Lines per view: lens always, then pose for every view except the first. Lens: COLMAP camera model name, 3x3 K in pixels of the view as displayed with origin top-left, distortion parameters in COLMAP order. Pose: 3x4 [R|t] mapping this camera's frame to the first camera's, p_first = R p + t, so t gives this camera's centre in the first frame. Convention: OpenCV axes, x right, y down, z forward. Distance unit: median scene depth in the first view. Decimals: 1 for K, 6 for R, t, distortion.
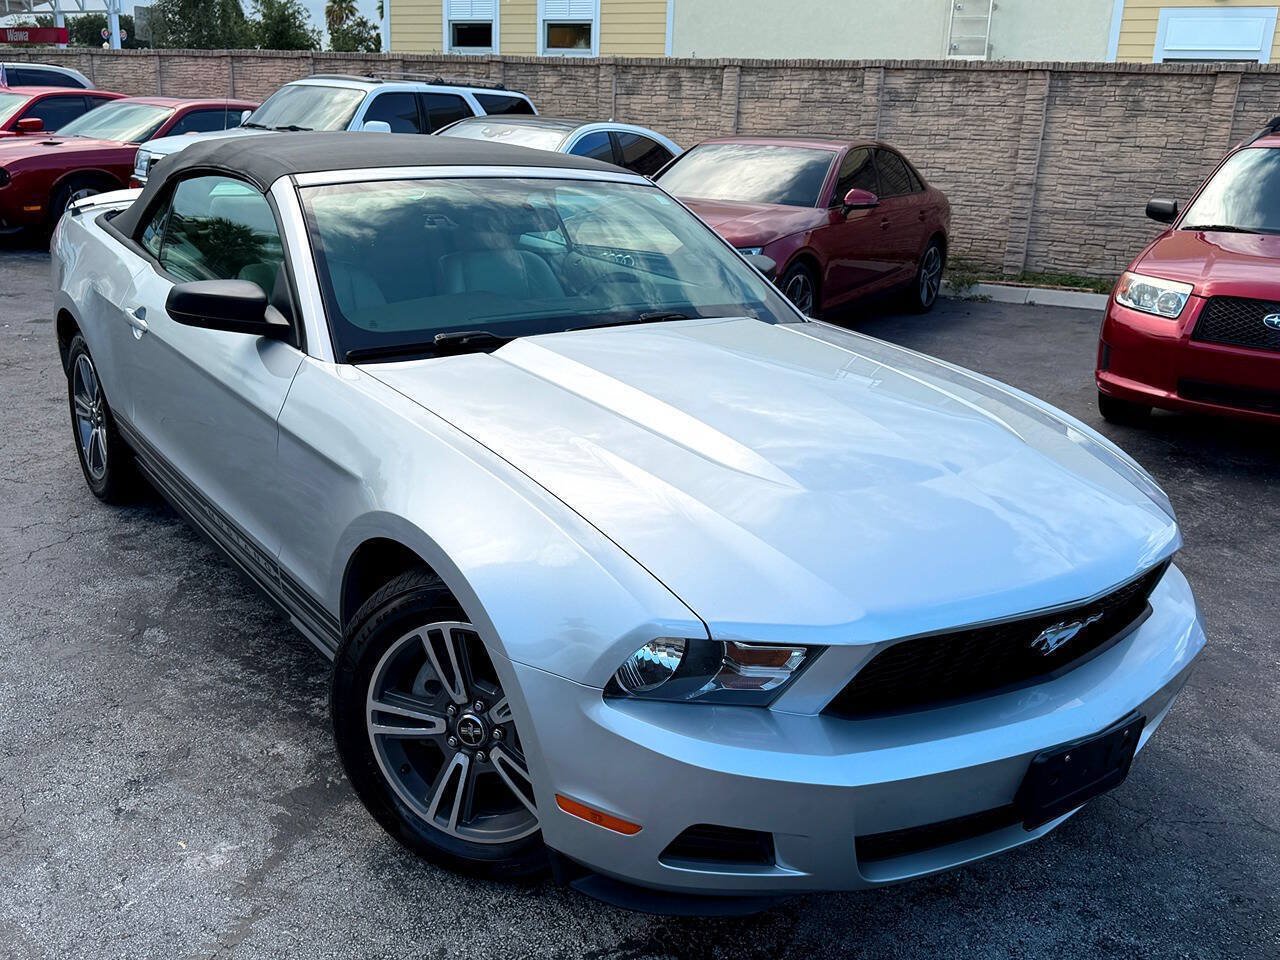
lens RADIAL K [[1212.8, 0, 640.0], [0, 1212.8, 480.0], [0, 0, 1]] dist [0.042358, -0.085881]
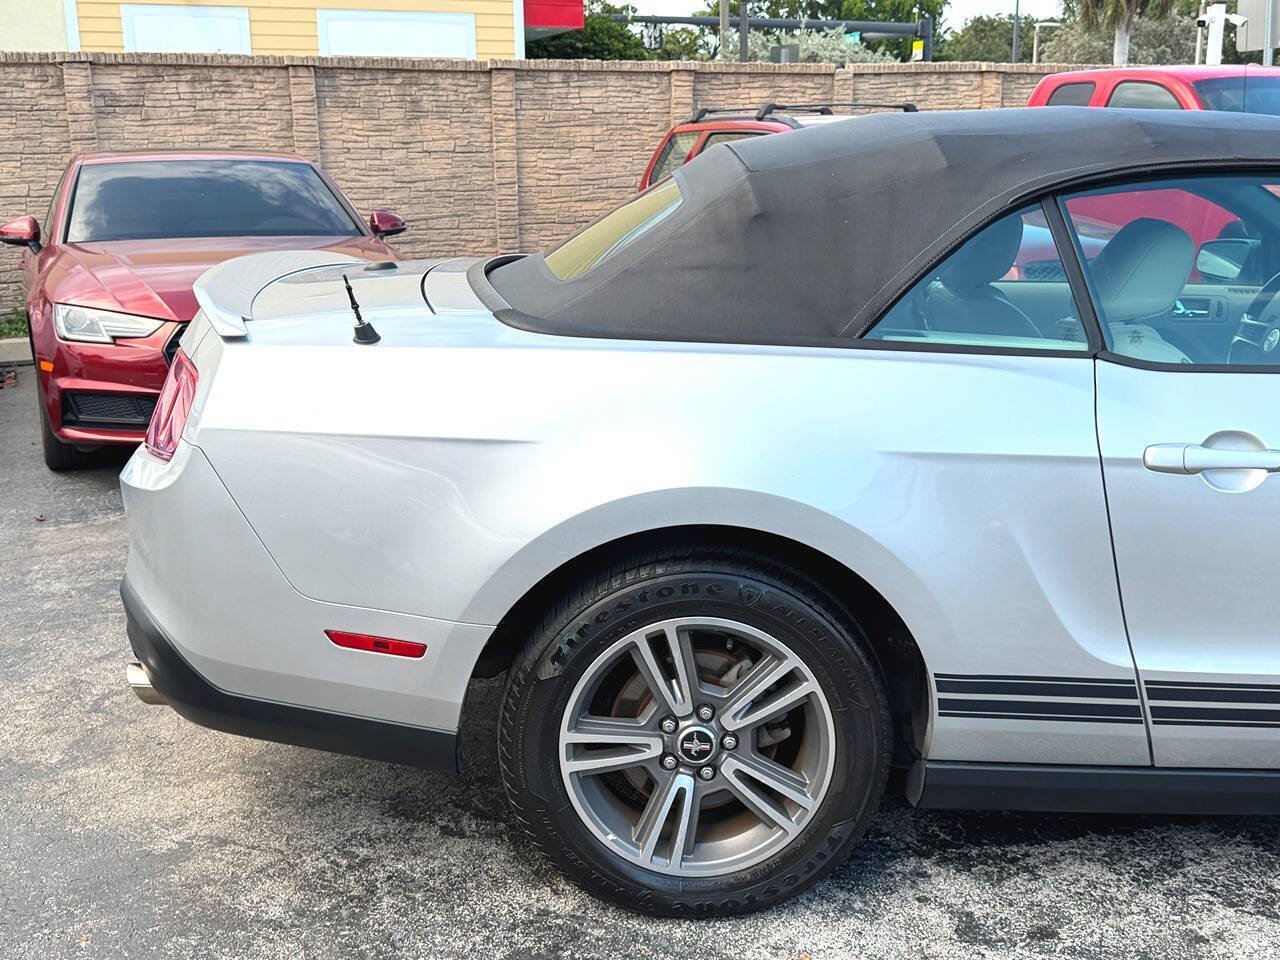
lens RADIAL K [[1367.5, 0, 636.6], [0, 1367.5, 479.1], [0, 0, 1]] dist [0.152856, -0.338924]
pose [[0.576512, -0.228270, 0.784555, -0.365085], [0.268192, 0.959852, 0.082199, -0.084906], [-0.771820, 0.163023, 0.614587, 0.296869]]
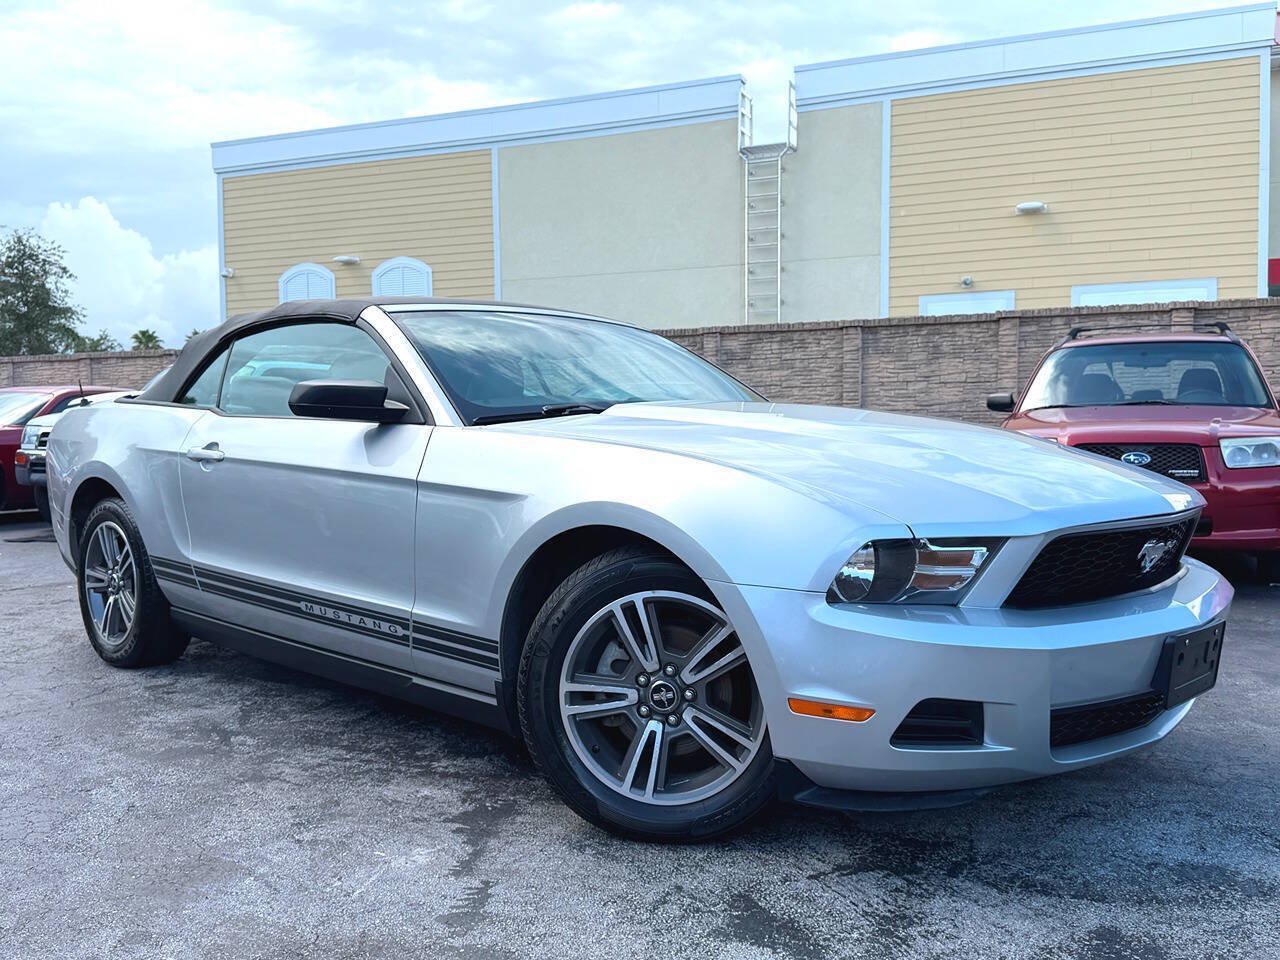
lens RADIAL K [[1163.2, 0, 640.0], [0, 1163.2, 480.0], [0, 0, 1]] dist [0.146806, -0.308386]
pose [[0.984116, -0.054879, 0.168834, -0.076823], [0.095230, 0.965802, -0.241160, 0.063343], [-0.149826, 0.253407, 0.955687, -0.015073]]
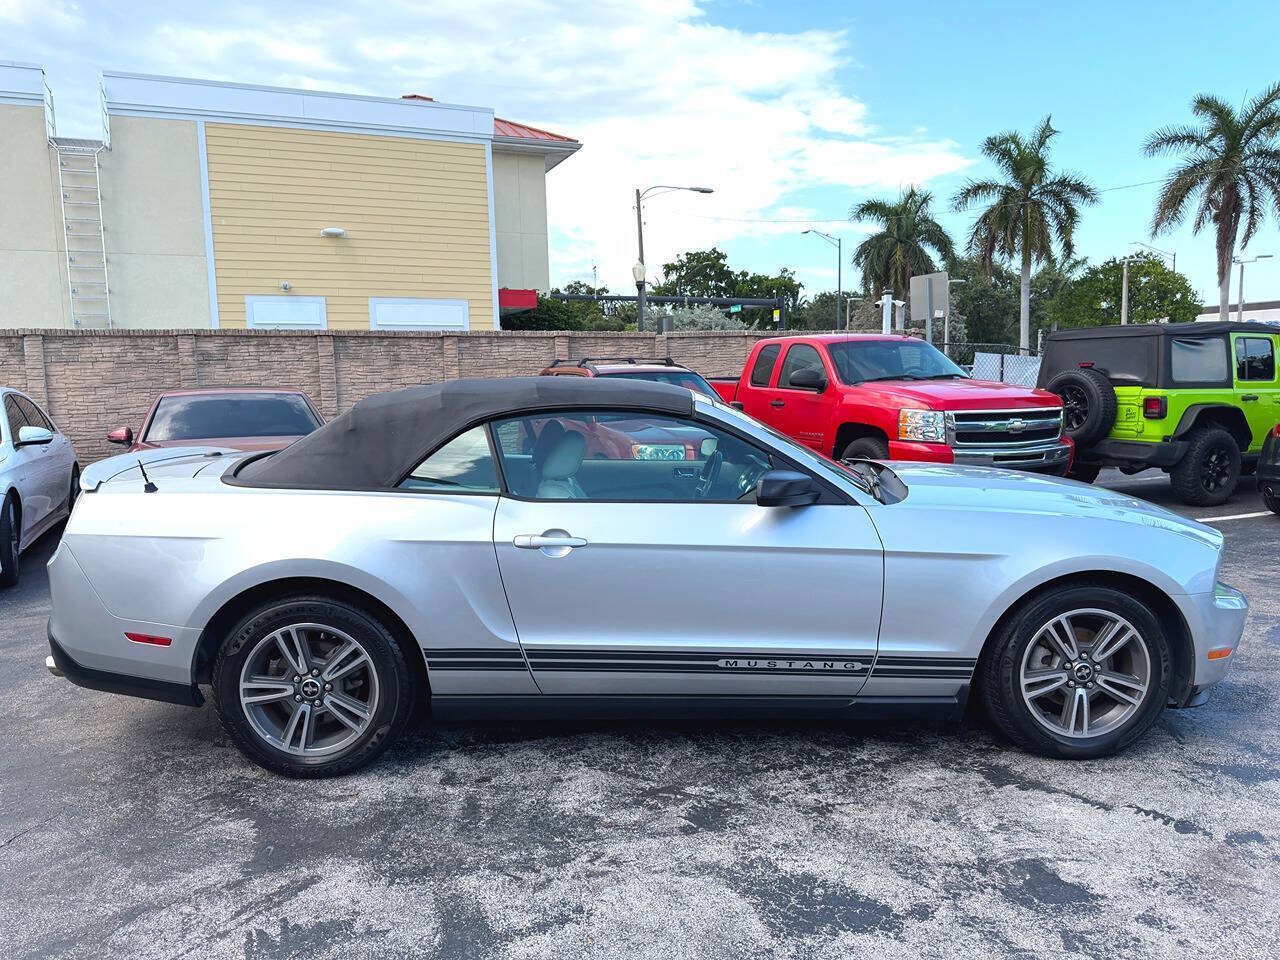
lens RADIAL K [[899.6, 0, 640.0], [0, 899.6, 480.0], [0, 0, 1]] dist [0.125237, -0.235157]
pose [[0.557631, -0.139320, 0.818314, -0.369437], [0.278261, 0.960149, -0.026150, -0.049535], [-0.782061, 0.242287, 0.574176, 0.157916]]
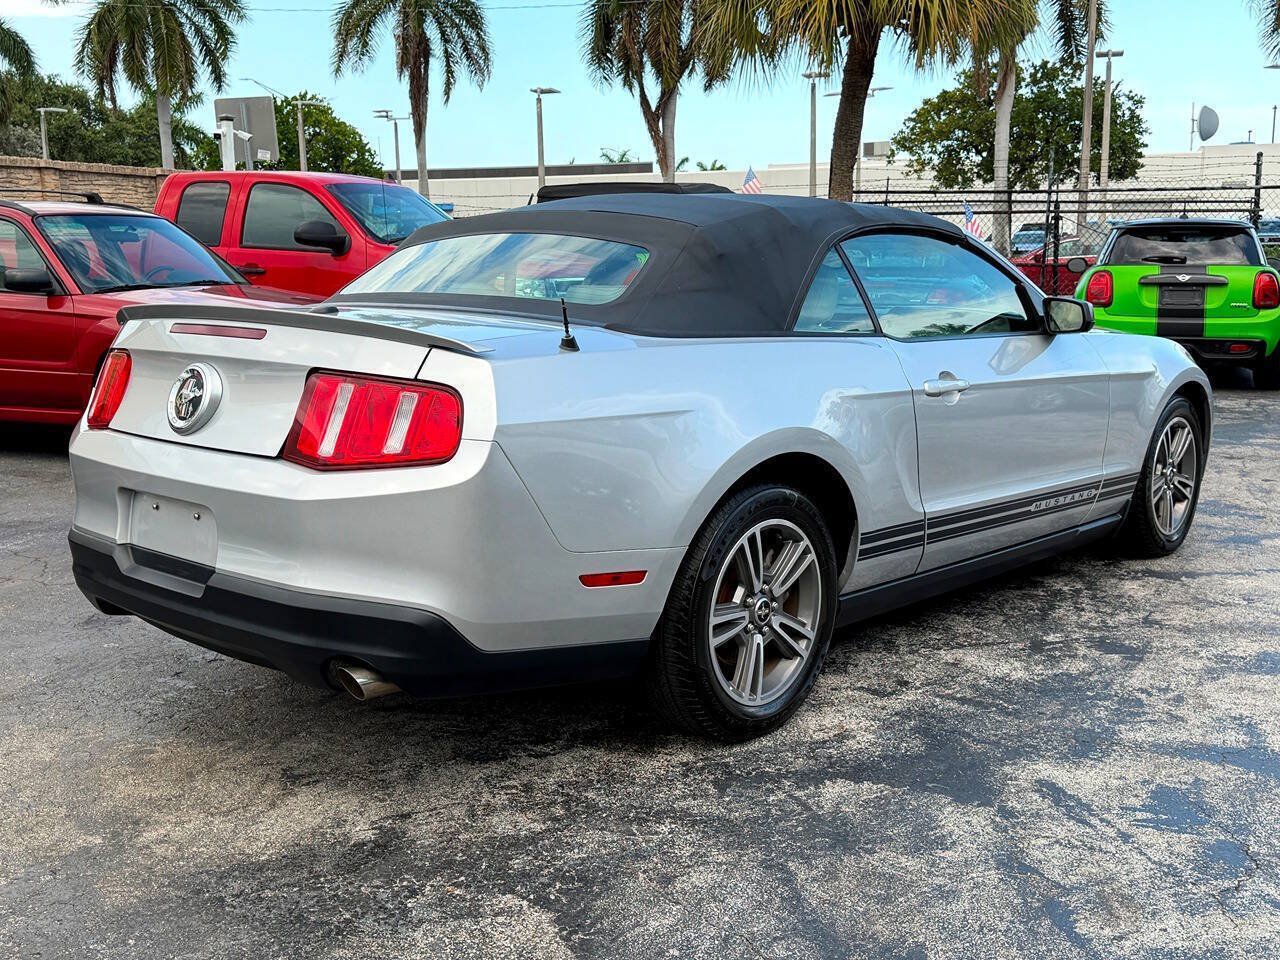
lens RADIAL K [[1293.2, 0, 640.0], [0, 1293.2, 480.0], [0, 0, 1]] dist [0.164887, -0.317122]
pose [[-0.210784, -0.204835, 0.955831, -0.479249], [0.284691, 0.922551, 0.260484, -0.141230], [-0.935159, 0.327022, -0.136144, 0.497050]]
